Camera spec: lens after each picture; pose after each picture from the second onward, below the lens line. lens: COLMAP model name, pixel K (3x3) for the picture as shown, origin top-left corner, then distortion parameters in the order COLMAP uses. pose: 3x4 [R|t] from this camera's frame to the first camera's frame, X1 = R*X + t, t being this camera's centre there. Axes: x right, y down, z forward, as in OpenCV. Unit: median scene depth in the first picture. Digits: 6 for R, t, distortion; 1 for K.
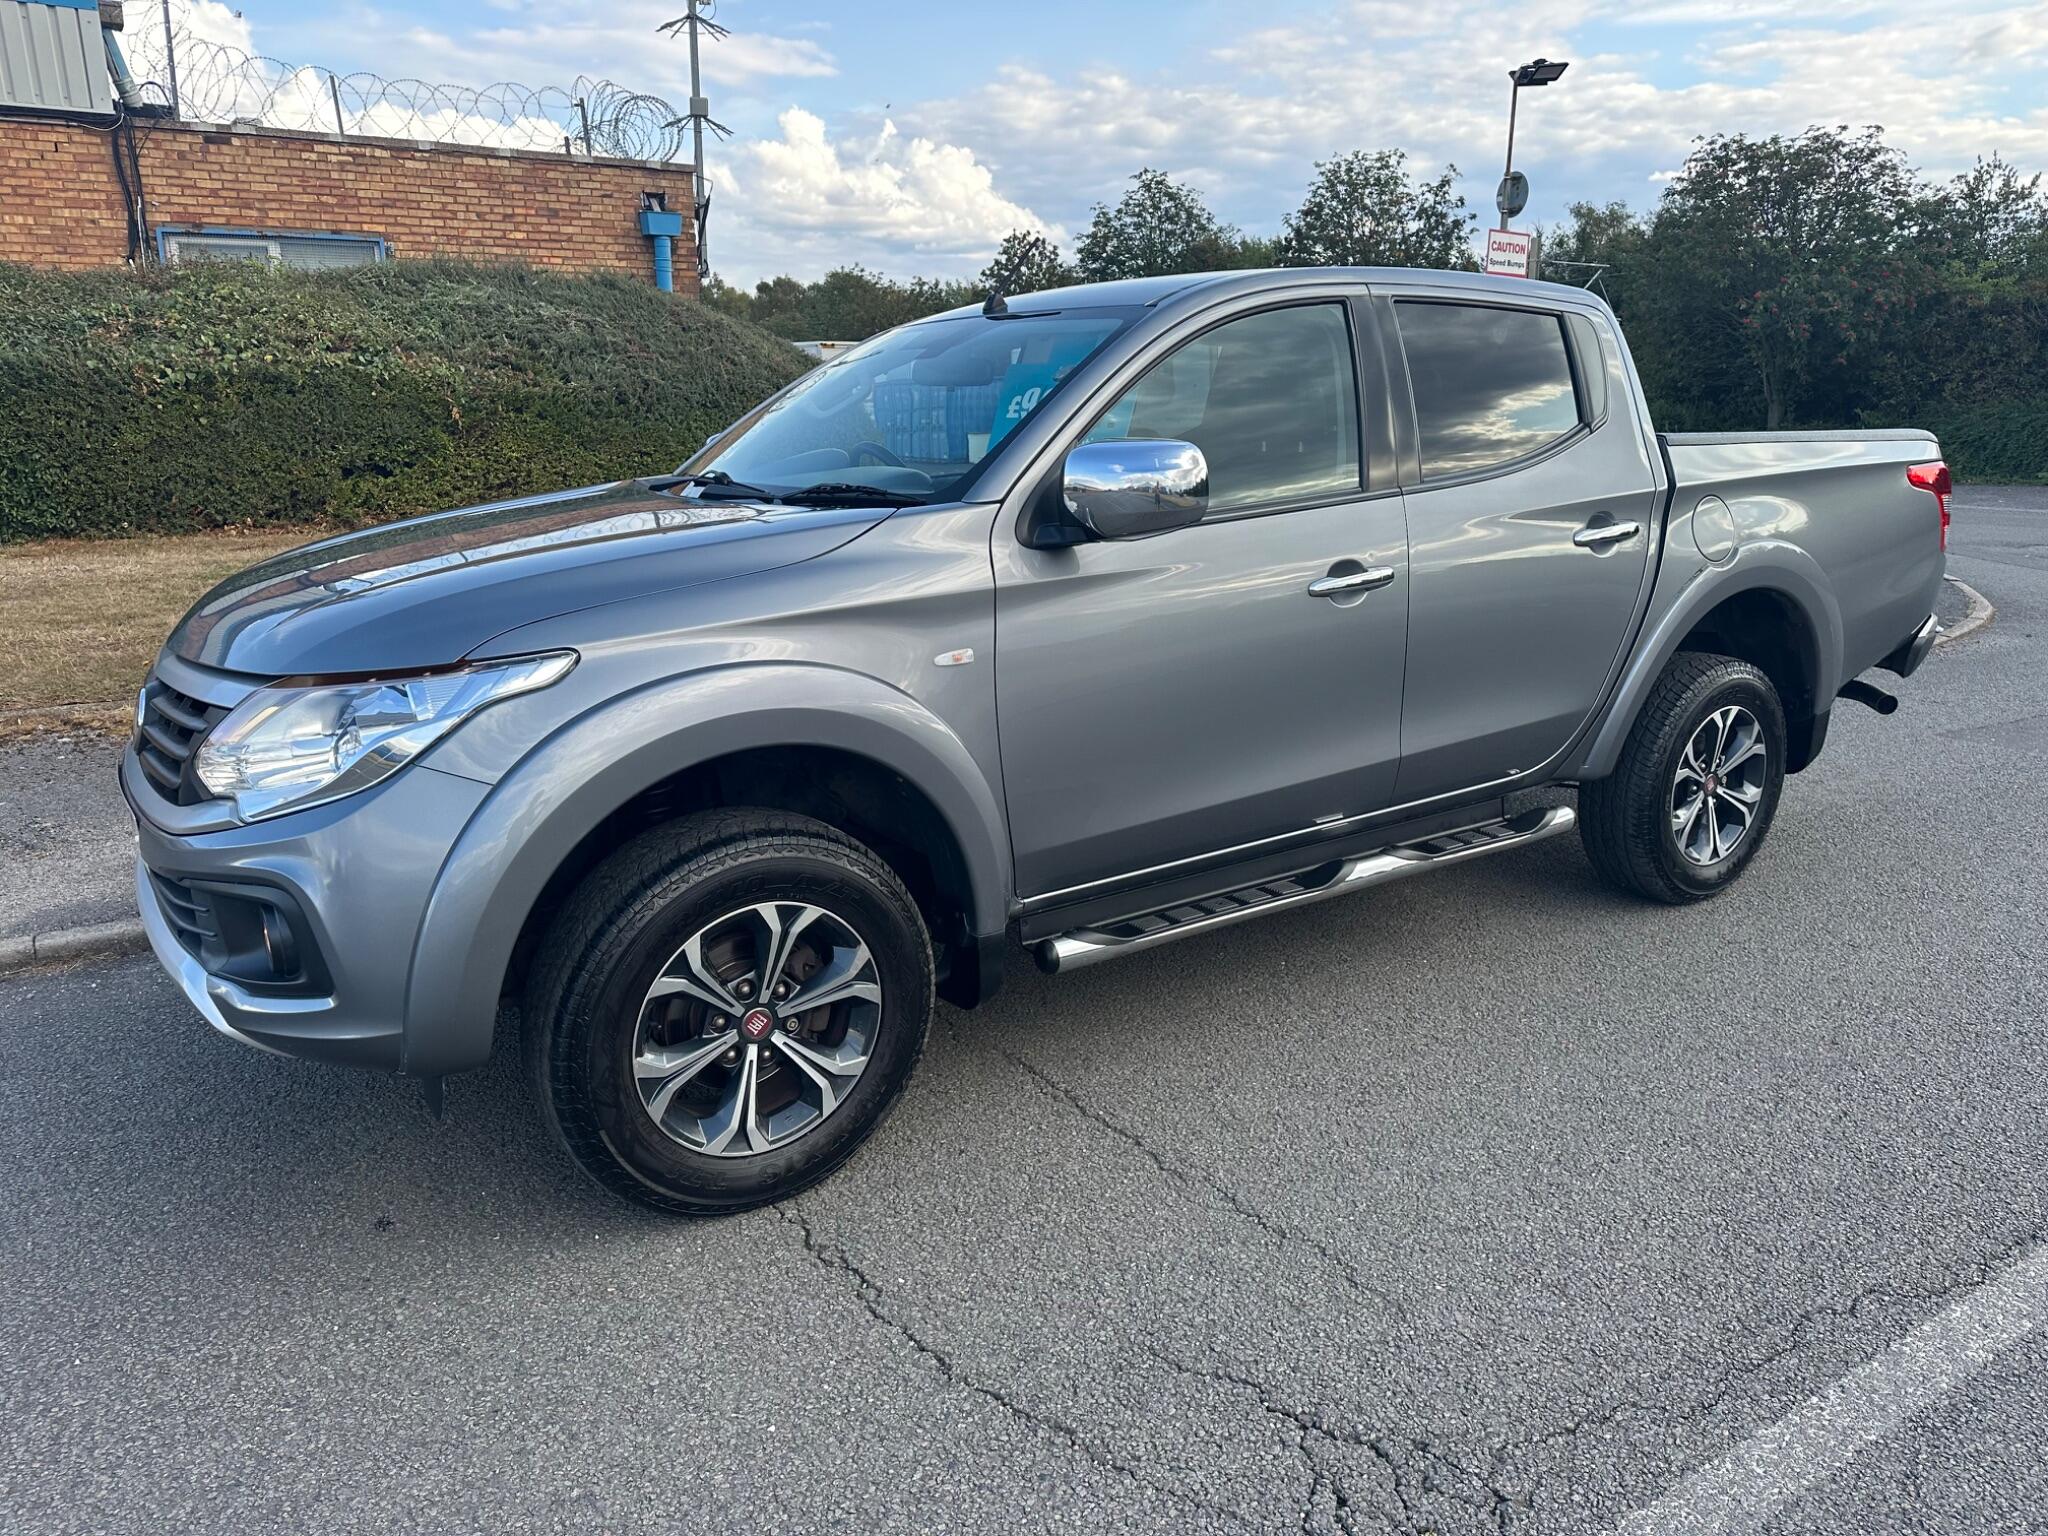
lens RADIAL K [[1457.5, 0, 1024.0], [0, 1457.5, 768.0], [0, 0, 1]] dist [0.019282, -0.019112]
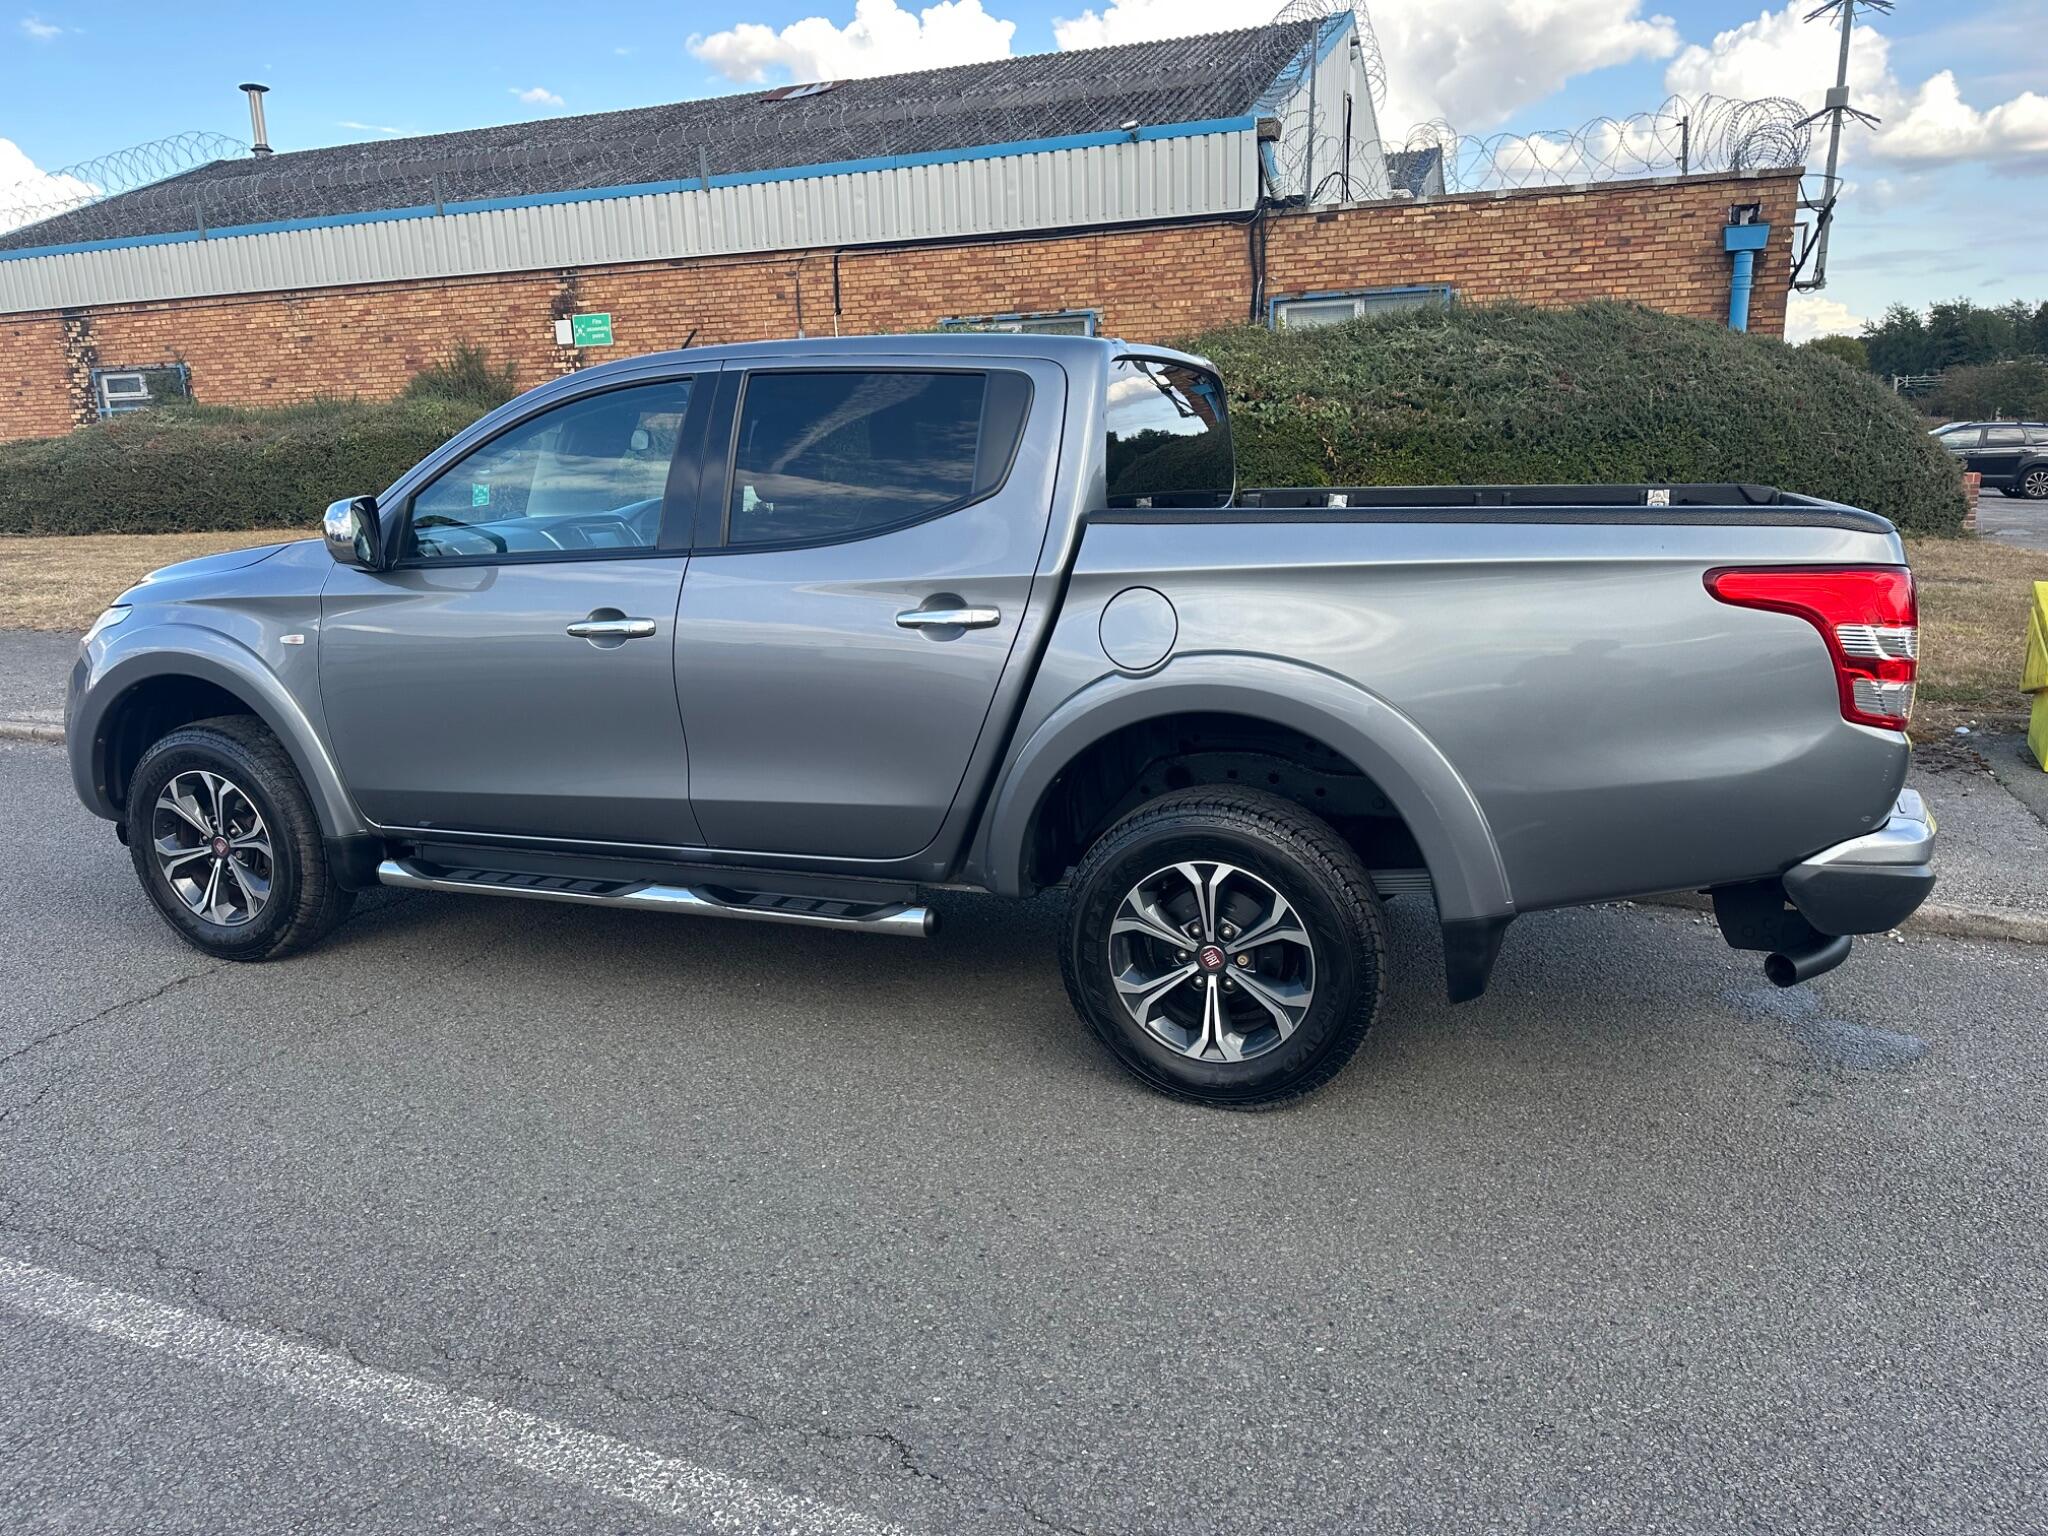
lens RADIAL K [[1429.3, 0, 1011.9], [0, 1429.3, 769.2], [0, 0, 1]] dist [0.040142, -0.047713]
pose [[0.571036, 0.177237, -0.801564, 0.308586], [-0.184415, 0.979155, 0.085127, -0.040780], [0.799943, 0.099210, 0.591818, 0.141878]]
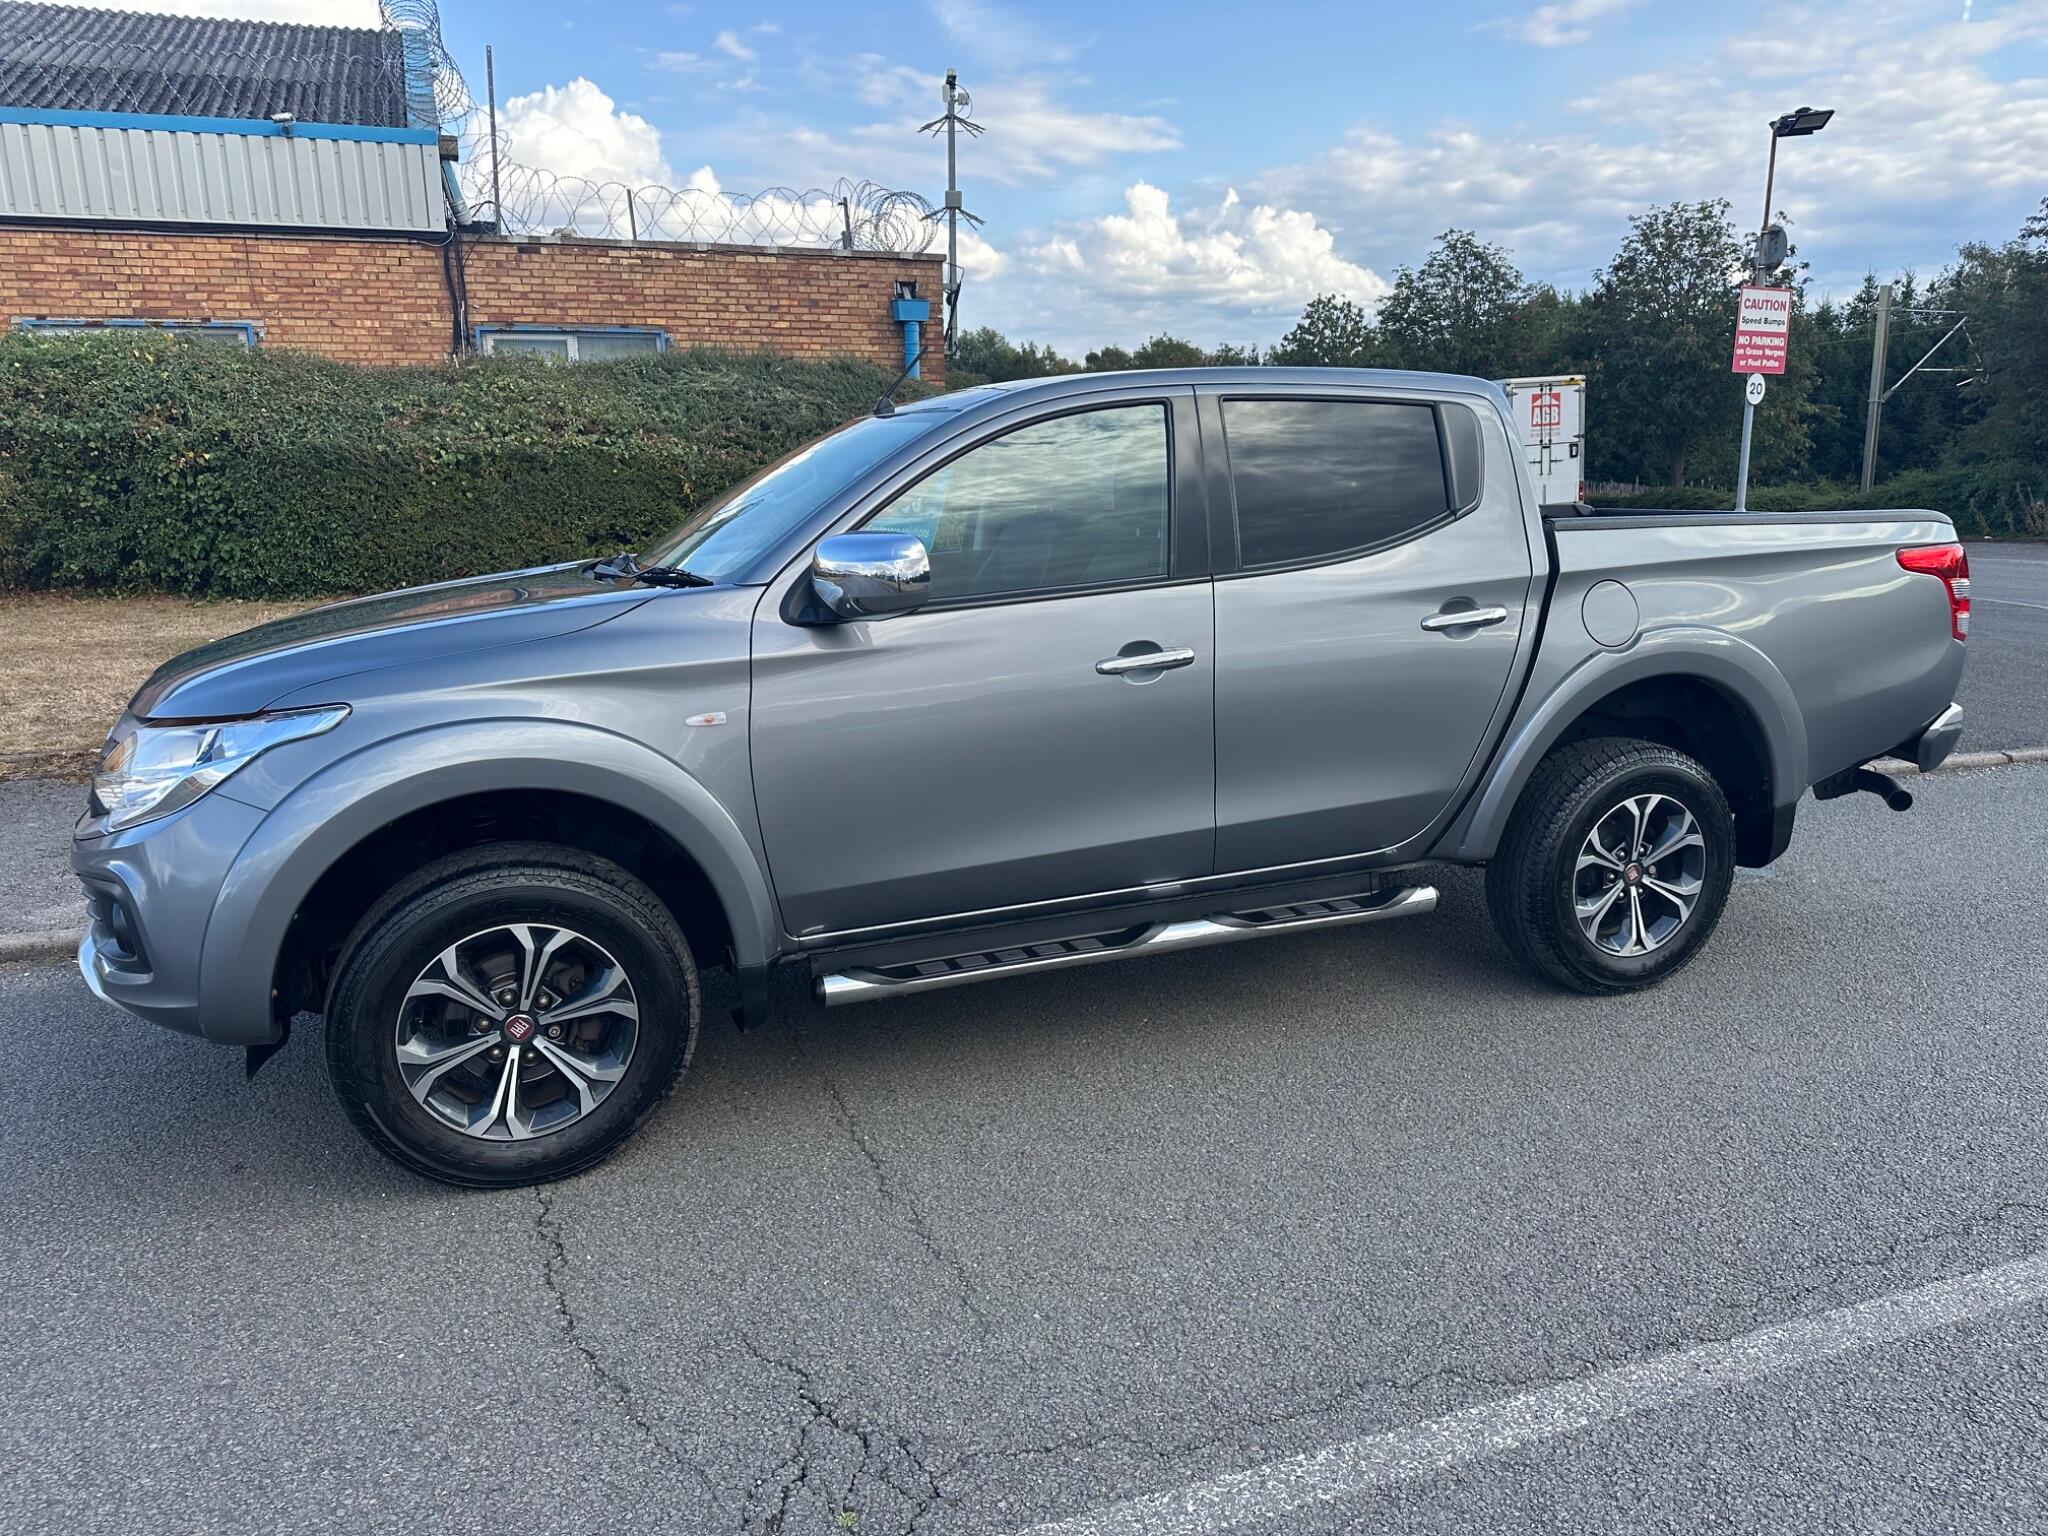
lens RADIAL K [[1448.2, 0, 1024.0], [0, 1448.2, 768.0], [0, 0, 1]] dist [0.030232, -0.032580]
pose [[0.975462, 0.037543, -0.216945, 0.087151], [-0.046047, 0.998351, -0.034279, -0.002209], [0.215300, 0.043427, 0.975582, -0.011335]]
